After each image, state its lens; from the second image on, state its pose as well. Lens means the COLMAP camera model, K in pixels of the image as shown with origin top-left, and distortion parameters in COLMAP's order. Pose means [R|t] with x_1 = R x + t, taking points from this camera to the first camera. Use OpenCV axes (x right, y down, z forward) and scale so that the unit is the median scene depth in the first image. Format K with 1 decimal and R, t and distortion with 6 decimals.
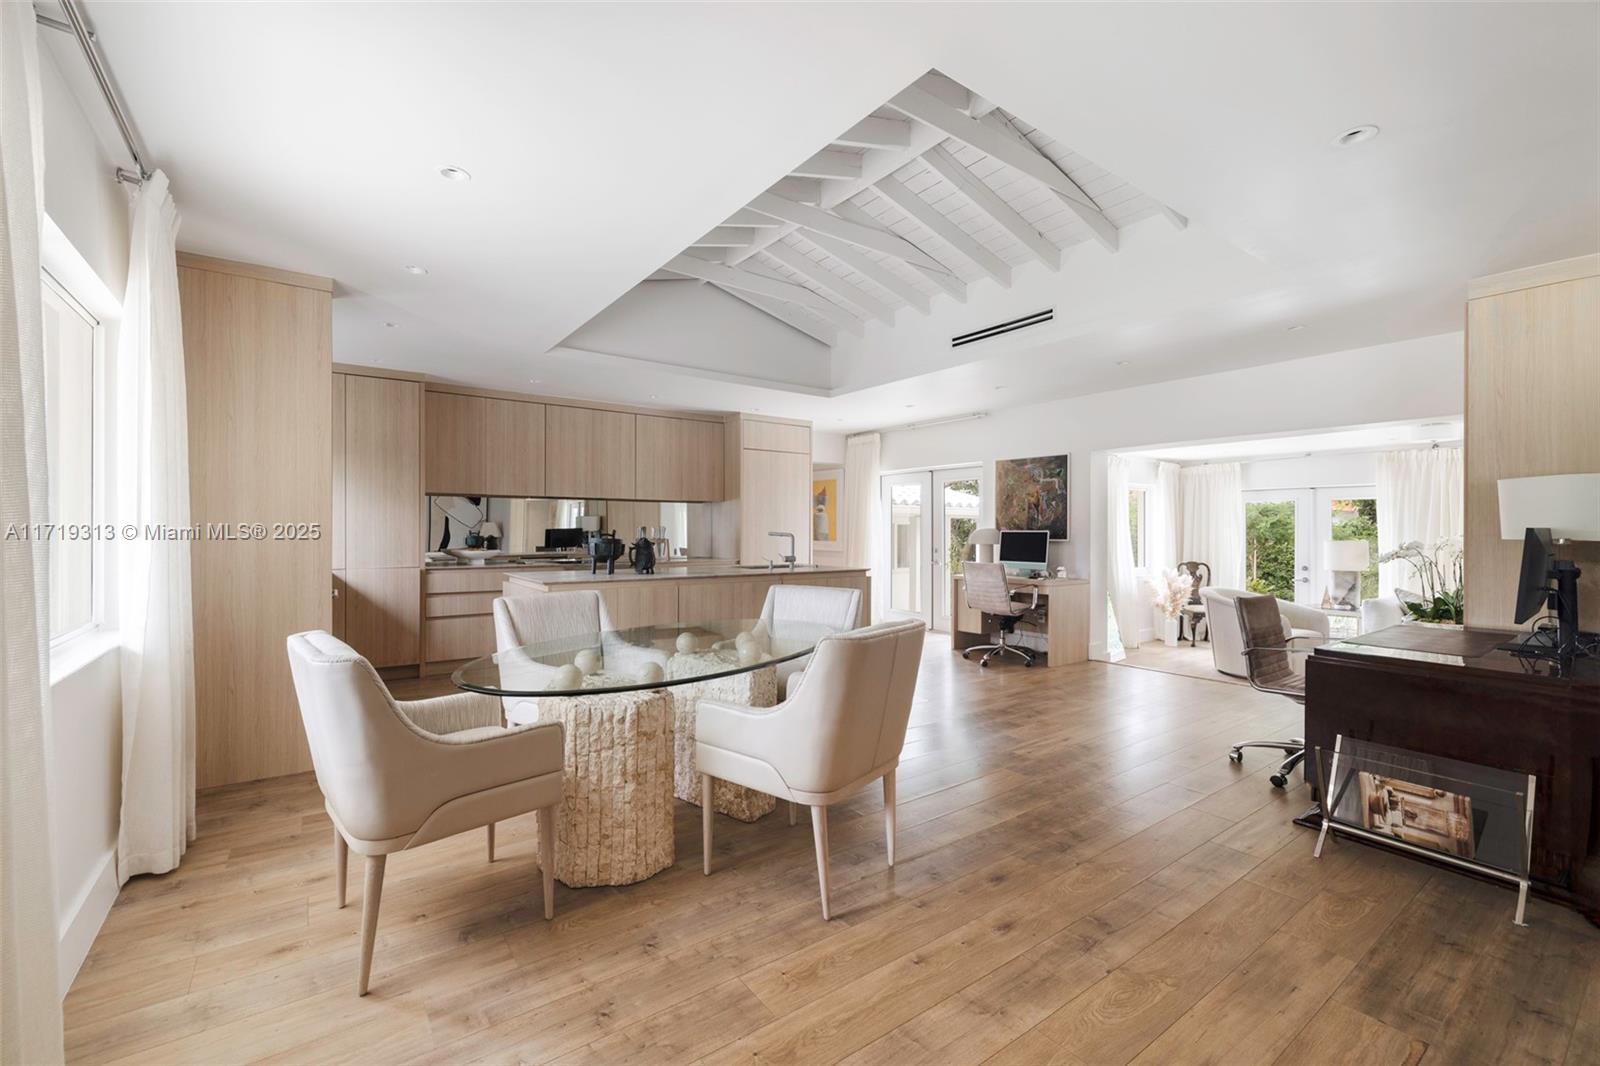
lens RADIAL K [[673.2, 0, 790.1], [0, 673.2, 531.8], [0, 0, 1]] dist [-0.000108, 0.000379]
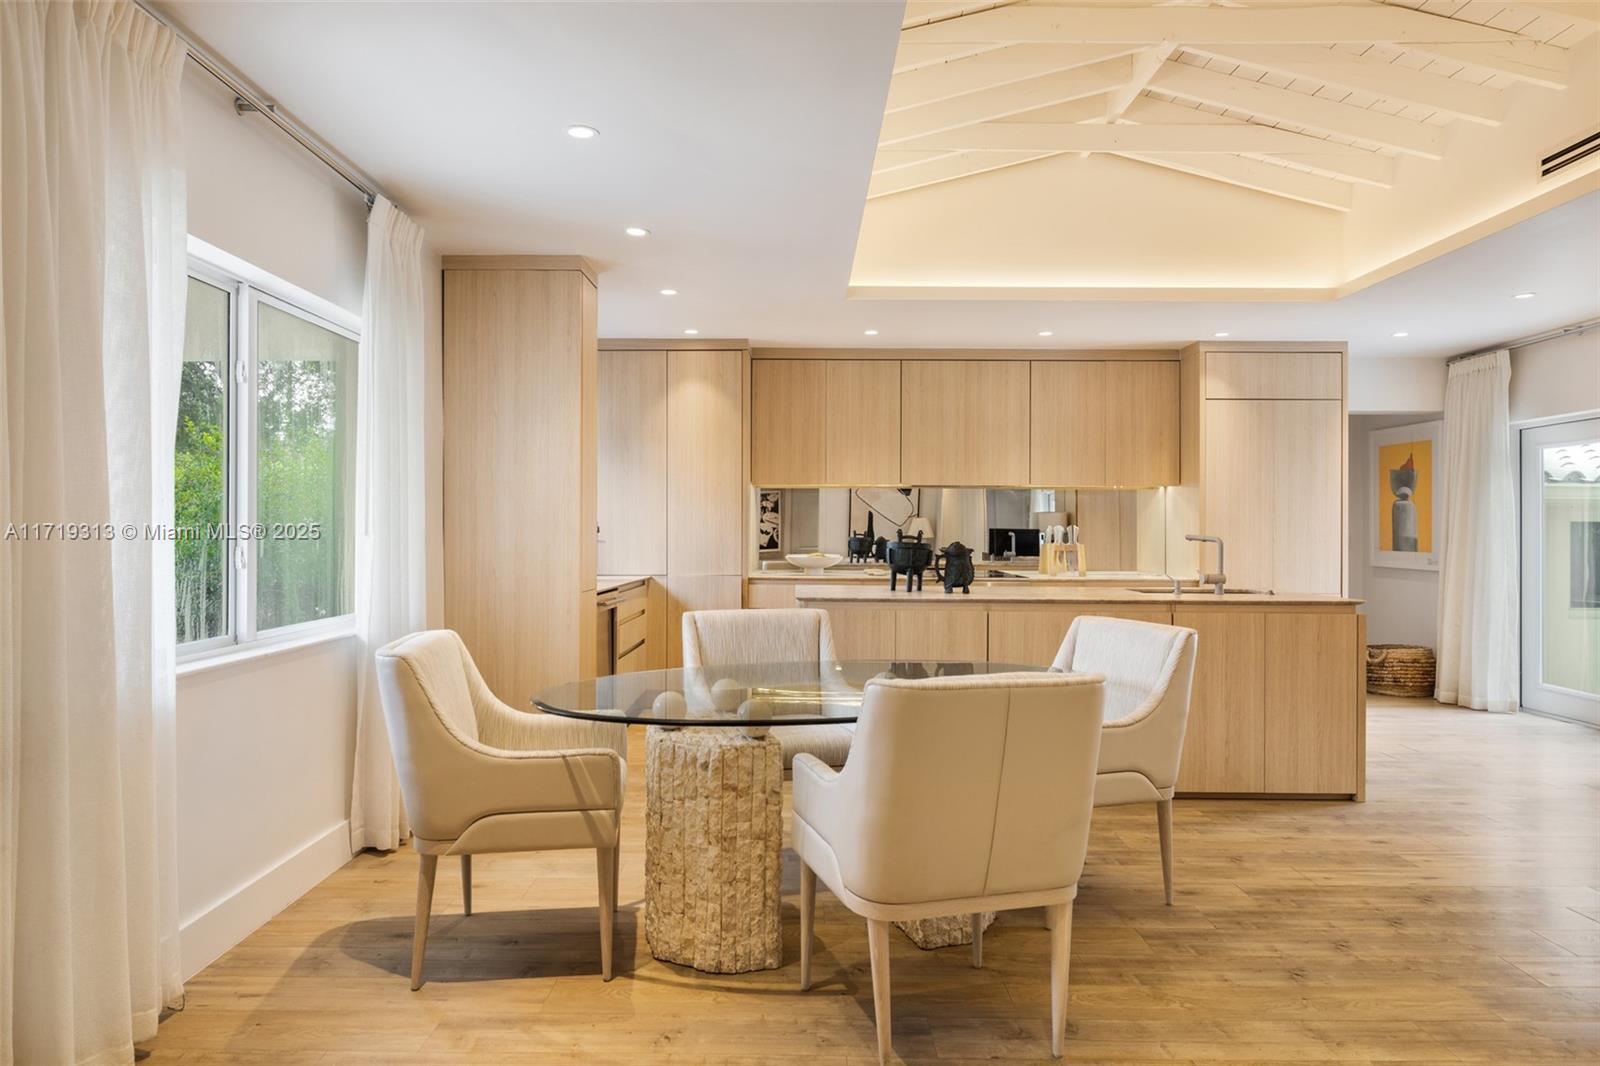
lens RADIAL K [[1020.5, 0, 788.1], [0, 1020.5, 523.6], [0, 0, 1]] dist [0.000005, -0.000526]
pose [[0.806552, -0.002496, -0.591157, 0.227422], [-0.003768, 0.999949, -0.009363, 0.000582], [0.591151, 0.009779, 0.806502, 0.029340]]
